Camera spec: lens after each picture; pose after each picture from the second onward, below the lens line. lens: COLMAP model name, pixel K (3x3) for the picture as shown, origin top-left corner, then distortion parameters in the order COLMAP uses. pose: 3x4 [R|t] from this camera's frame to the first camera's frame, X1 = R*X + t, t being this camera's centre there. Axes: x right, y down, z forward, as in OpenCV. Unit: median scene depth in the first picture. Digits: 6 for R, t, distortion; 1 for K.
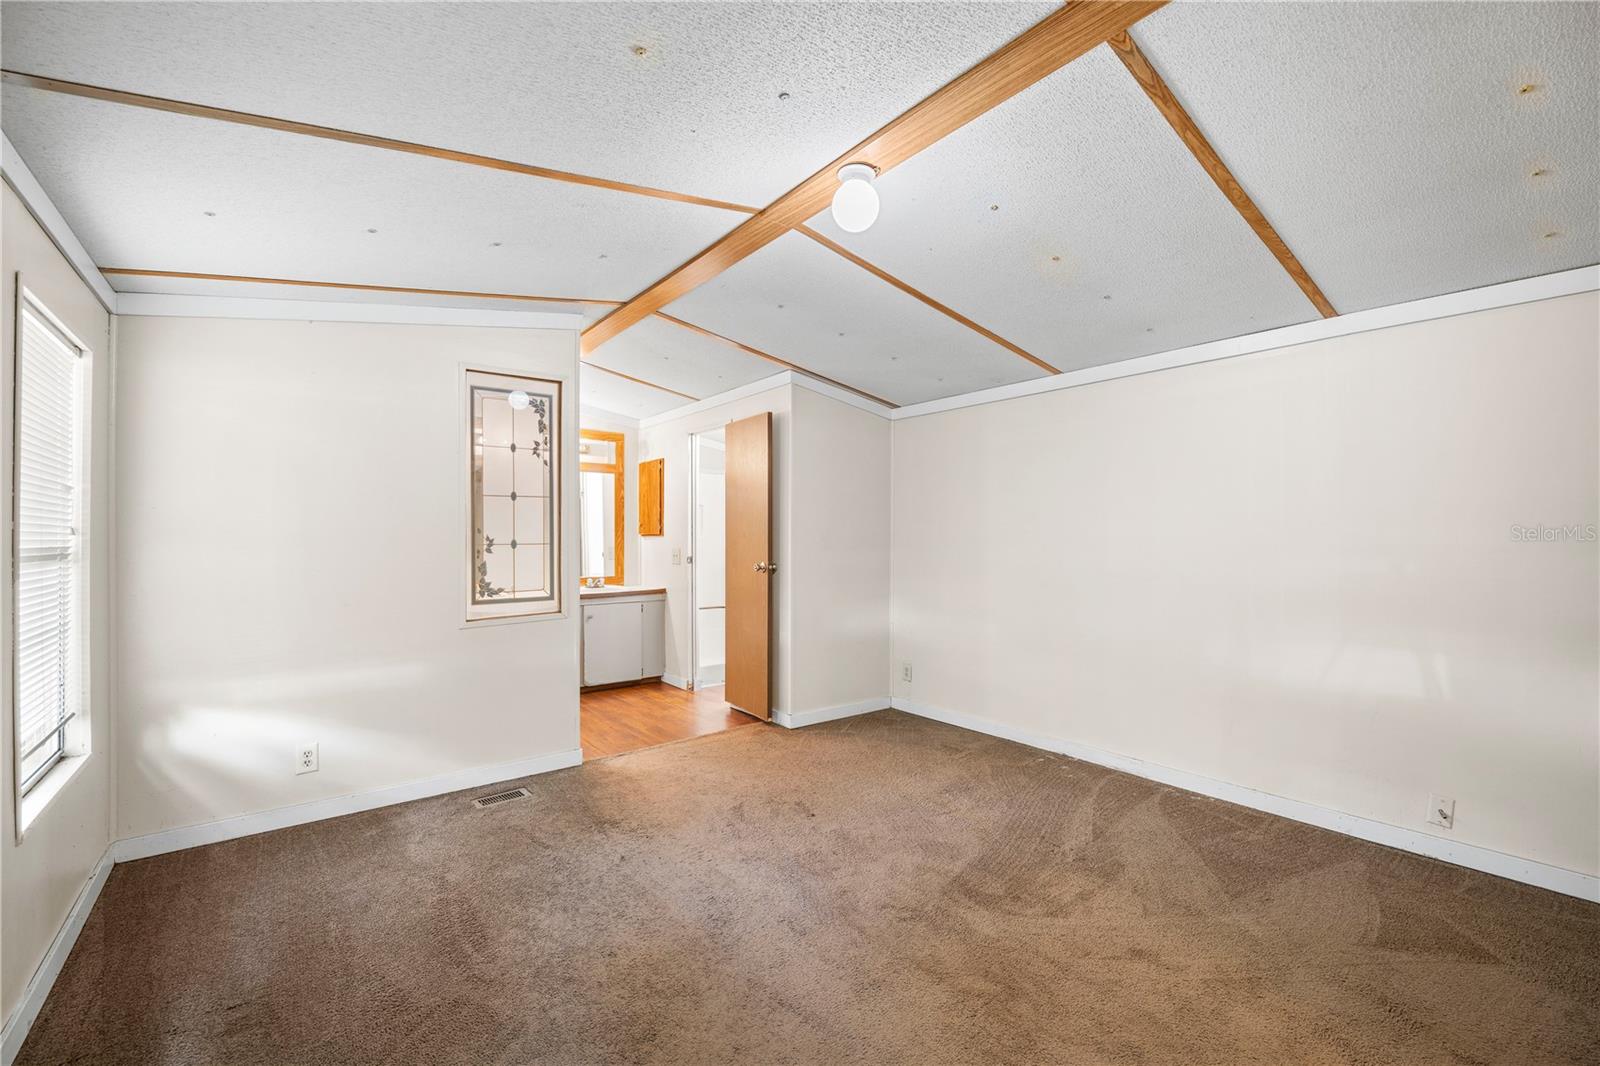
lens RADIAL K [[649.0, 0, 794.3], [0, 649.0, 534.4], [0, 0, 1]] dist [-0.013069, 0.000193]
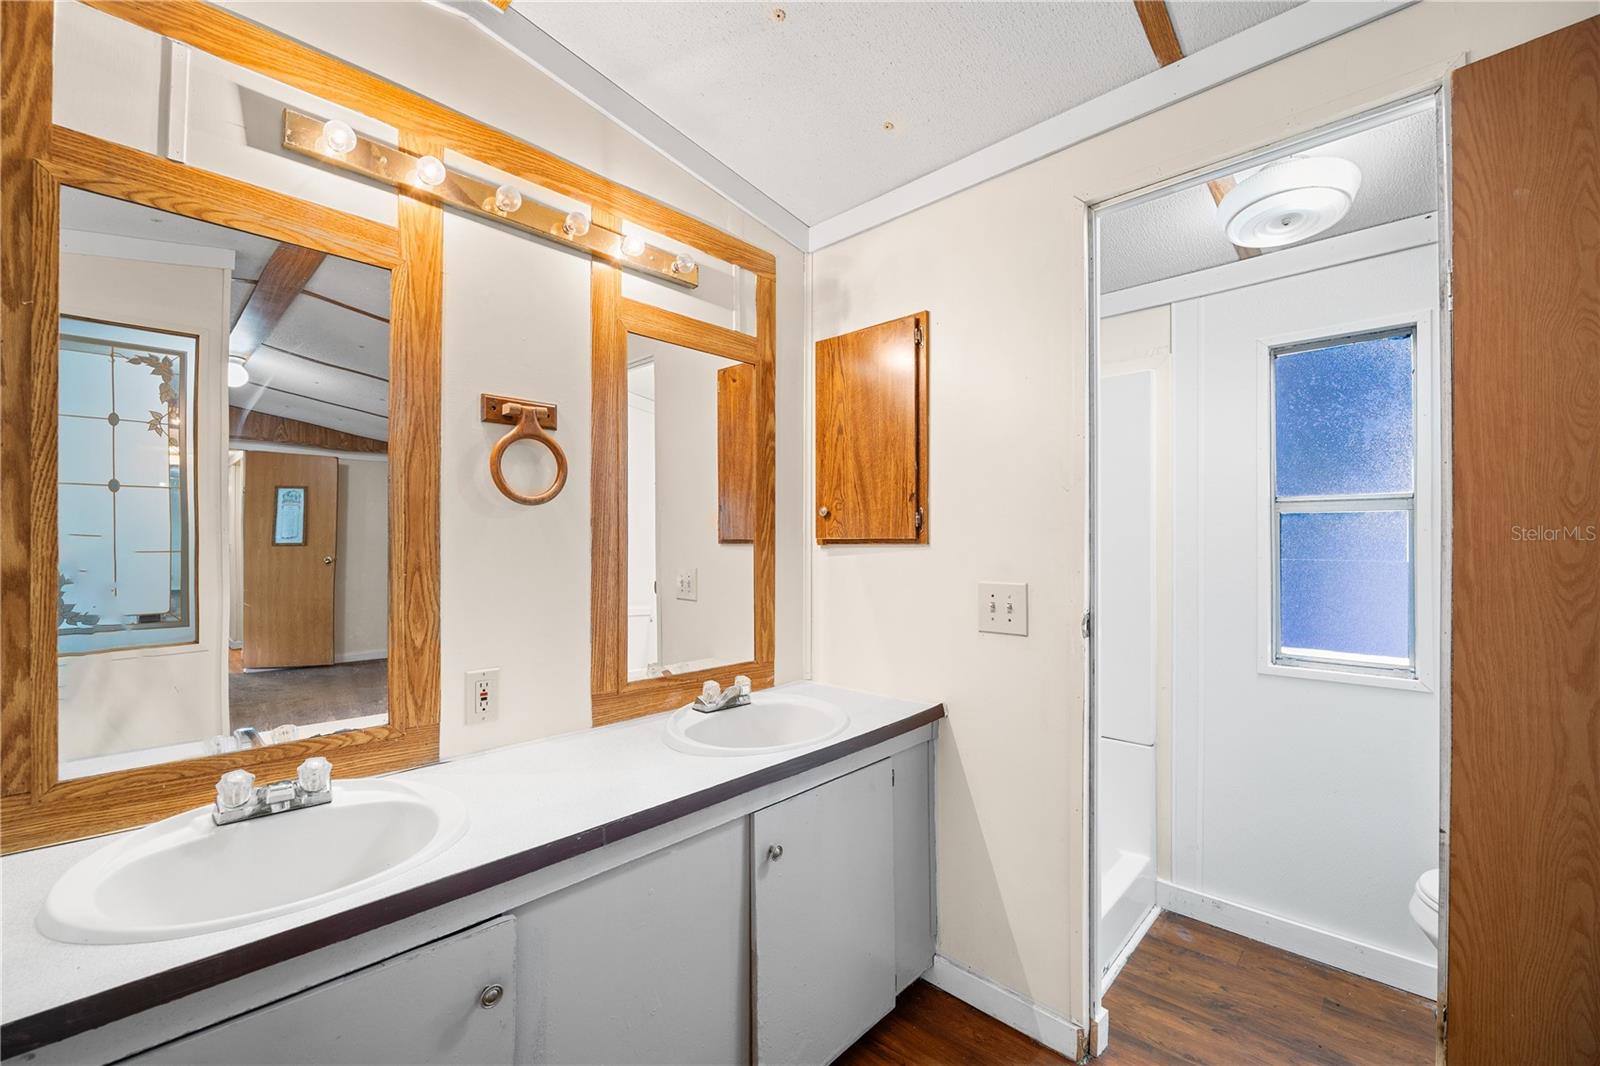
lens RADIAL K [[657.2, 0, 792.6], [0, 657.2, 536.7], [0, 0, 1]] dist [-0.012645, 0.000368]
pose [[0.989564, 0.000286, 0.144091, -0.463752], [0.000347, 0.999990, -0.004373, -0.000049], [-0.144091, 0.004377, 0.989555, 0.981557]]
